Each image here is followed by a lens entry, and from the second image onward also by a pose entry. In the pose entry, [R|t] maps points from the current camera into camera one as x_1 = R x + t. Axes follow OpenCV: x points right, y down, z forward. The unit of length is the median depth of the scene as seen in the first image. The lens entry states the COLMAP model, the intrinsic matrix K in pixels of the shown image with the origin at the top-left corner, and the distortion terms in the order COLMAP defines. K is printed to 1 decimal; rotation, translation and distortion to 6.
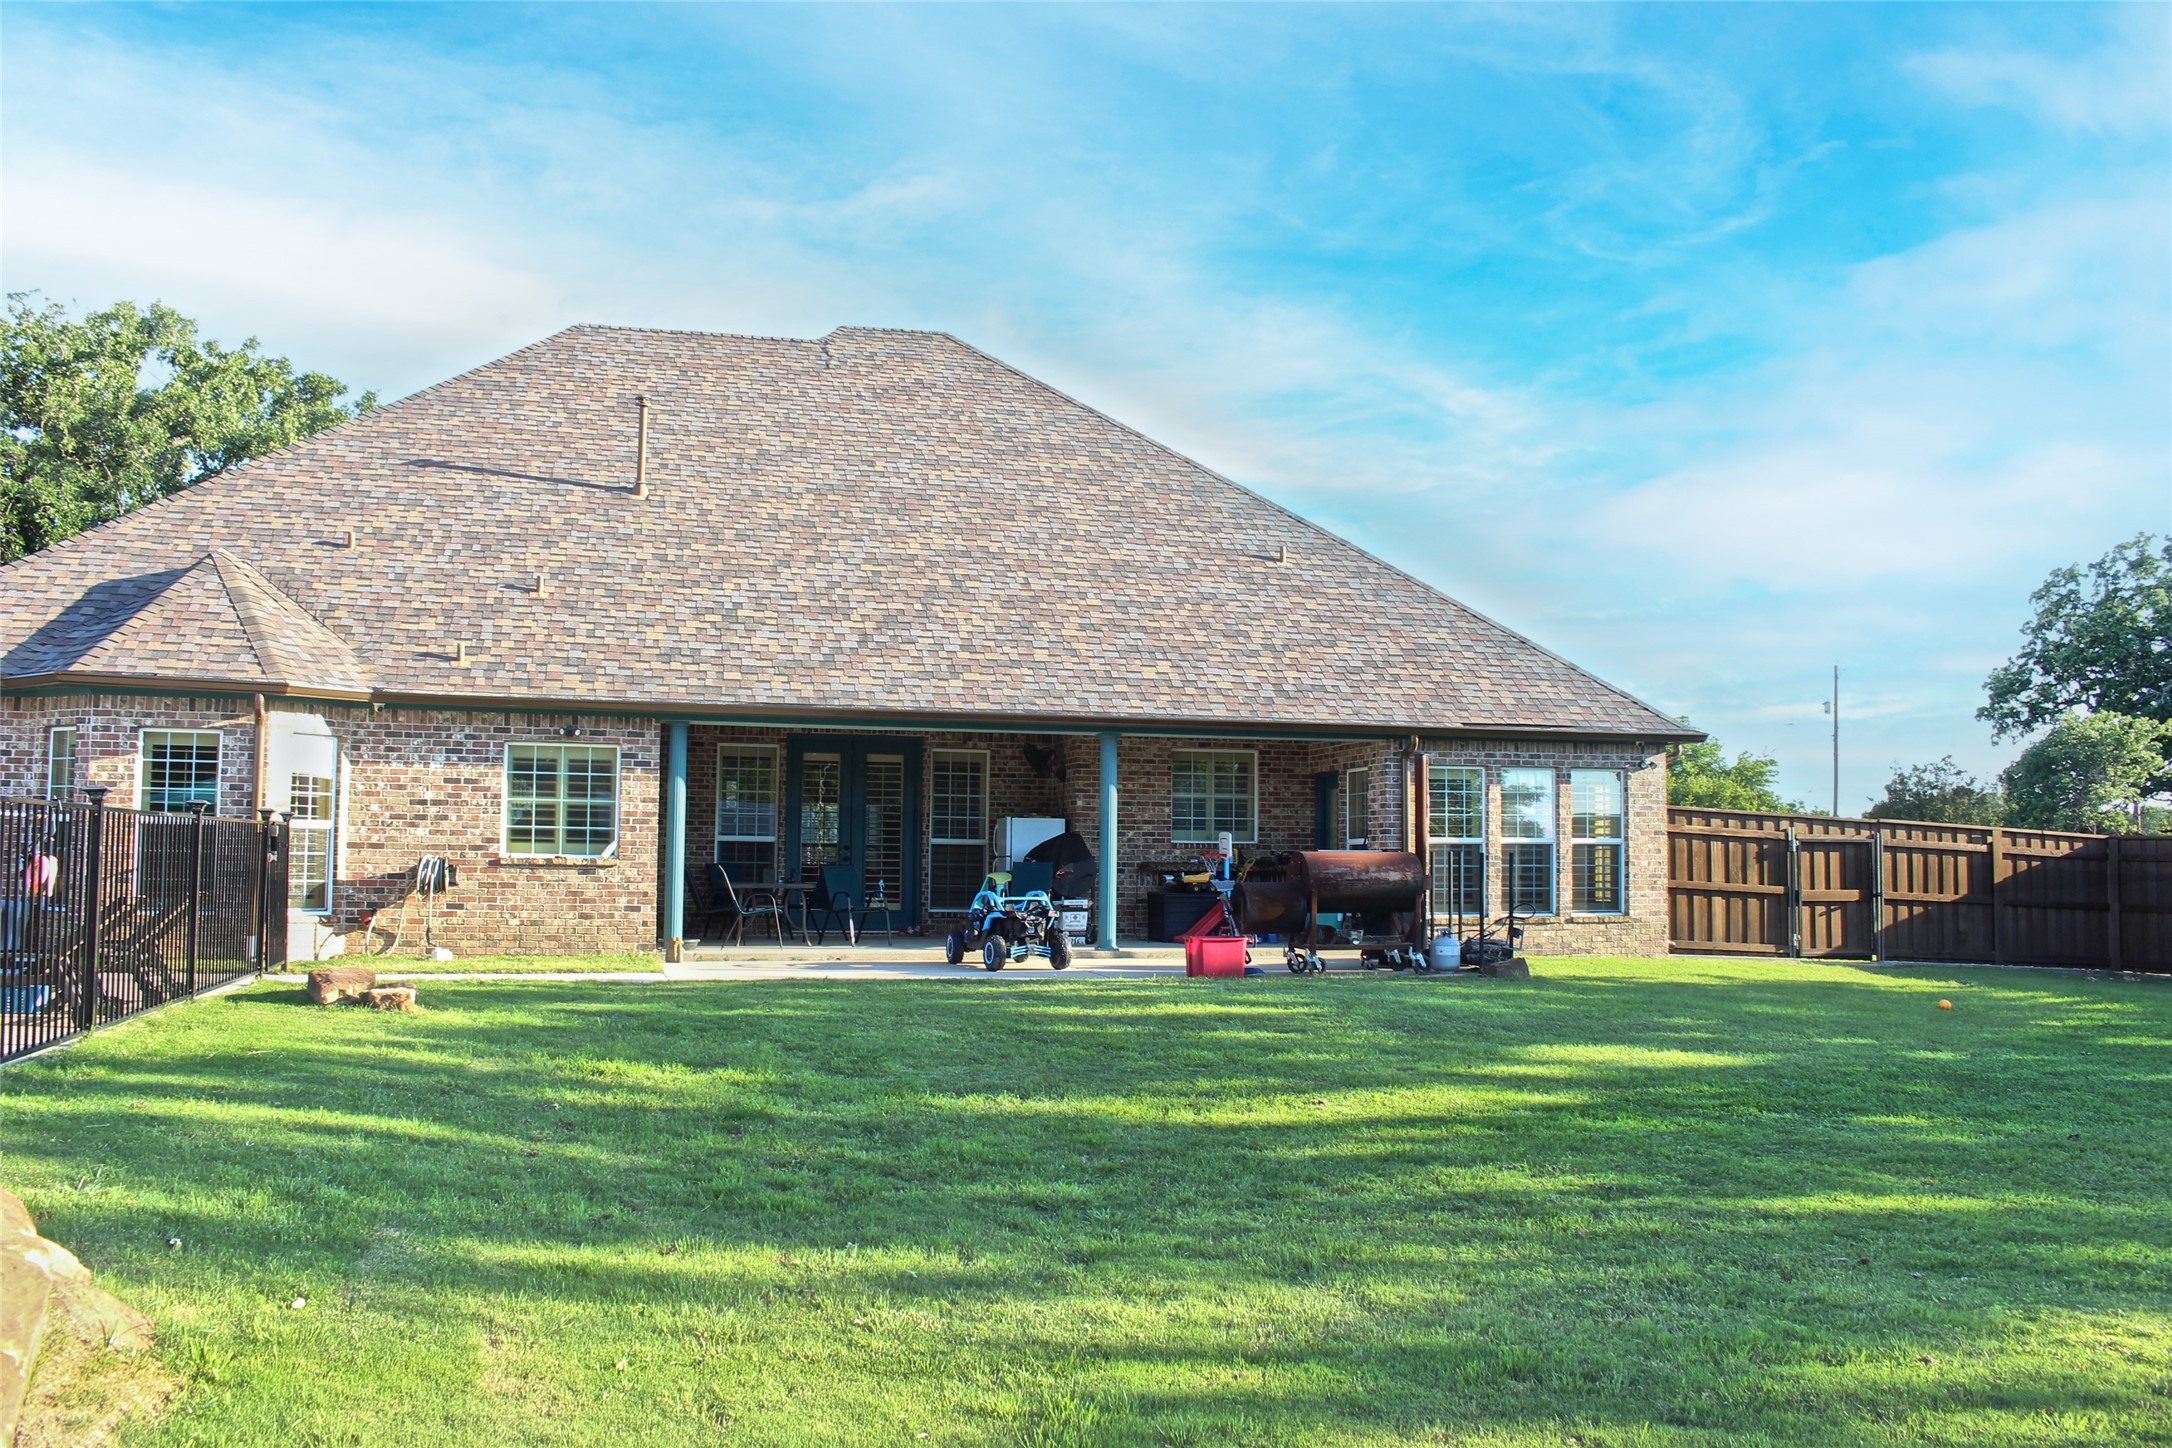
lens RADIAL K [[1777.8, 0, 1086.0], [0, 1777.8, 724.0], [0, 0, 1]] dist [-0.170762, 0.149384]
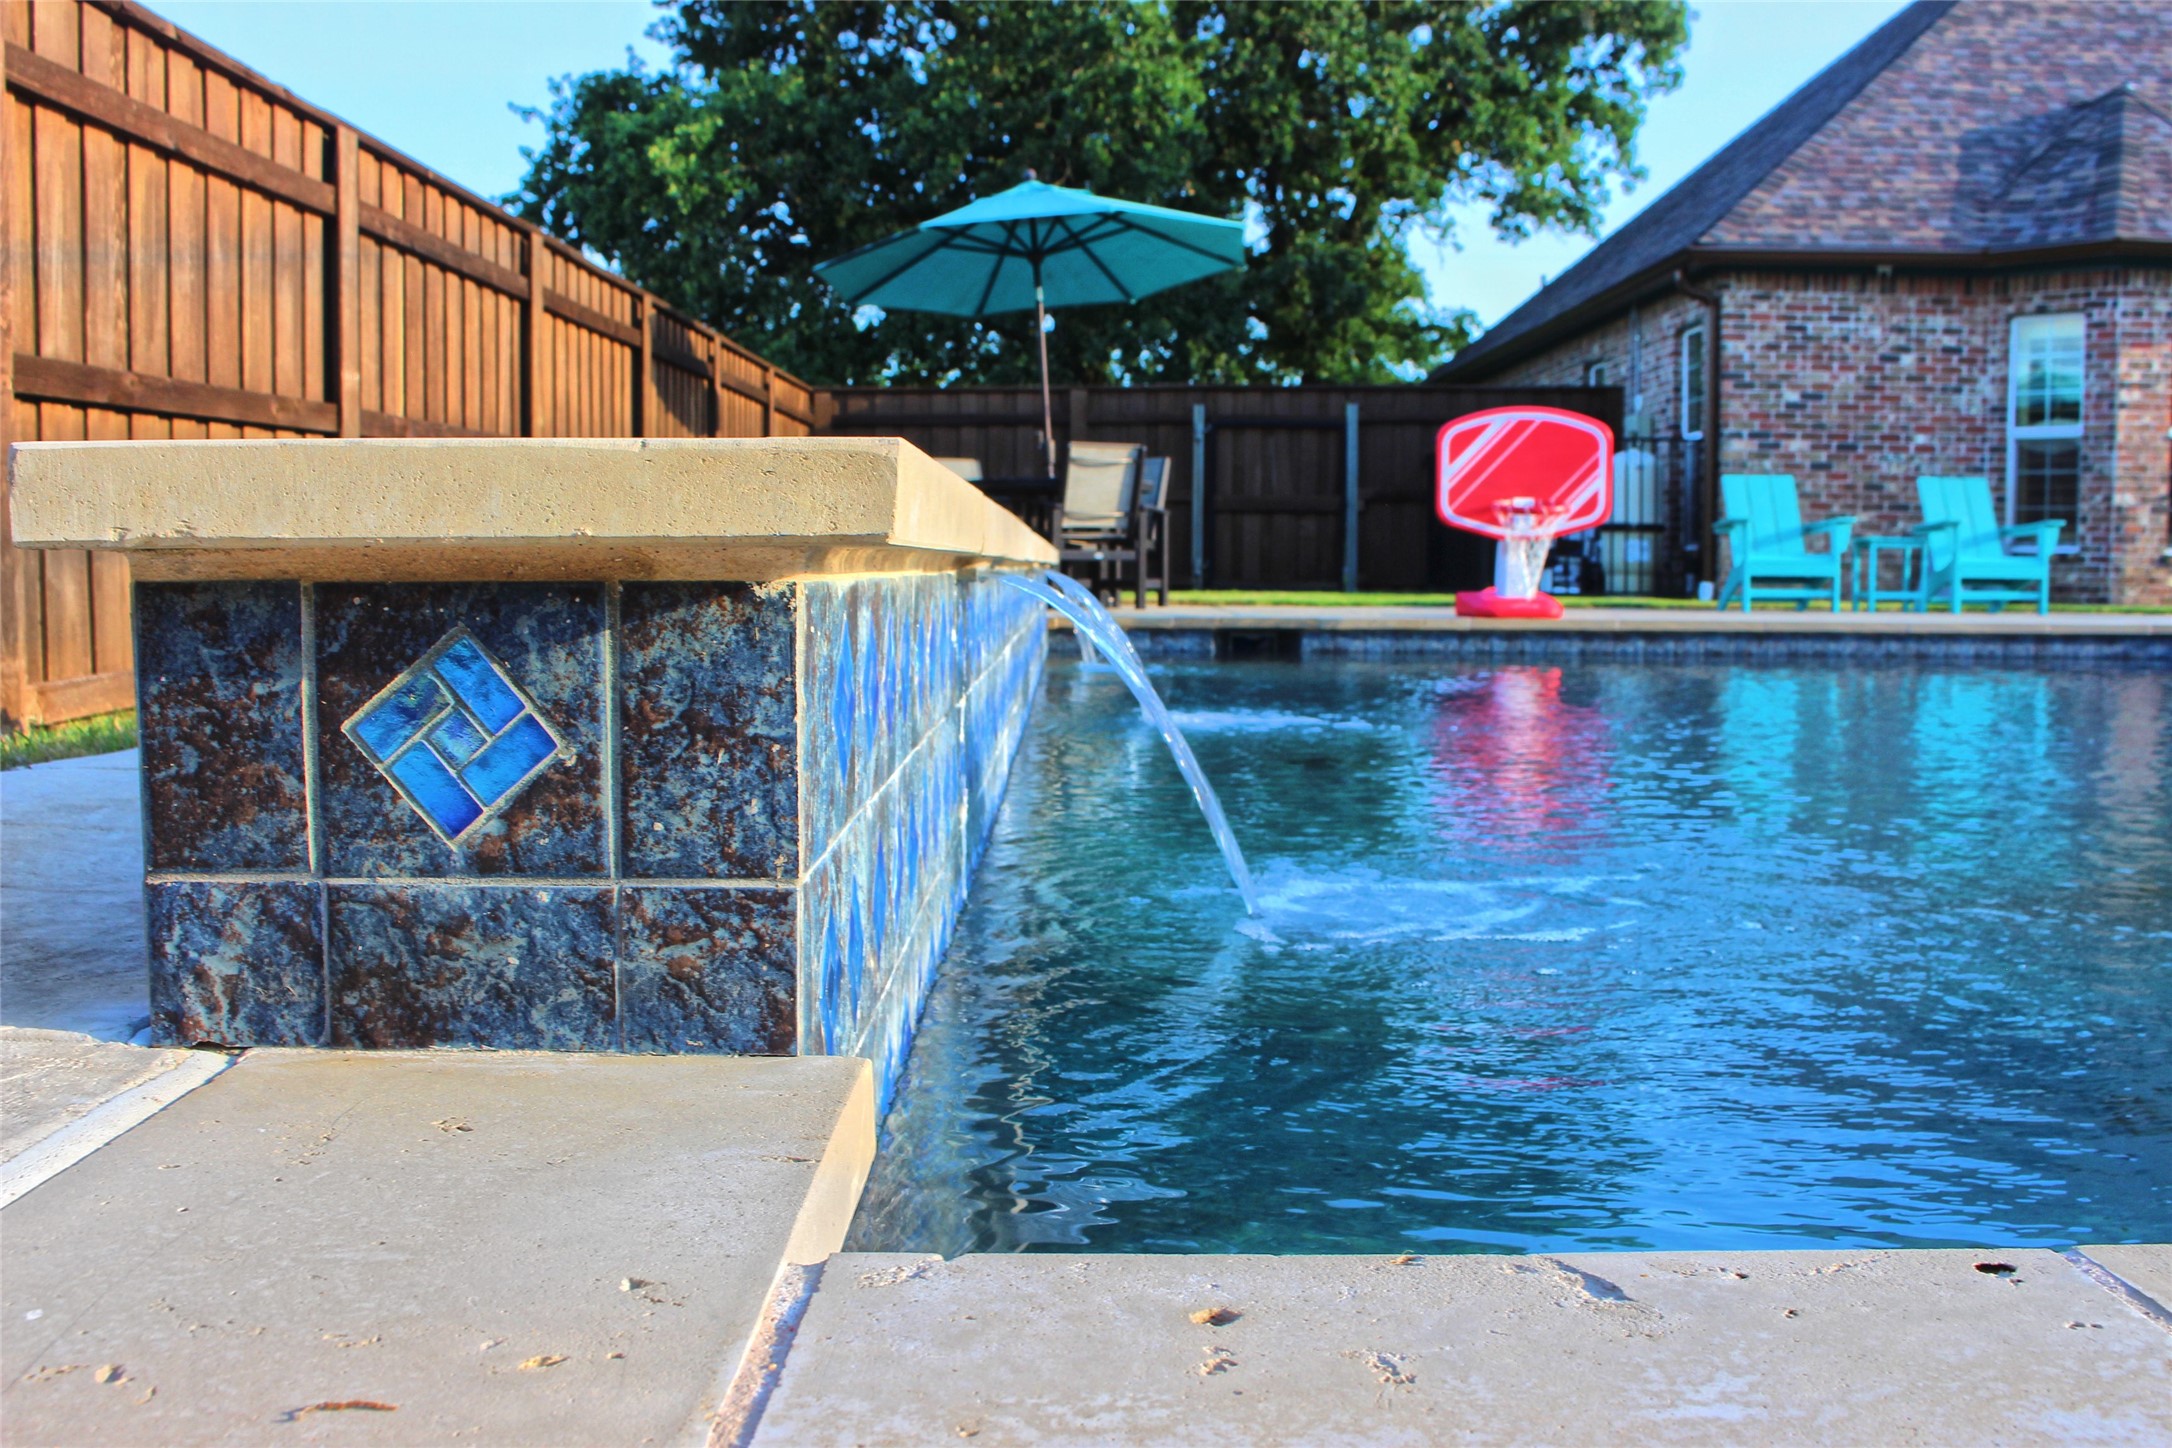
lens RADIAL K [[2159.8, 0, 1086.0], [0, 2159.8, 724.0], [0, 0, 1]] dist [-0.146050, 0.132510]
pose [[0.964586, 0.017065, -0.263214, -0.590784], [0.022162, 0.989133, 0.145346, 0.028761], [0.262834, -0.146032, 0.953726, -0.039336]]
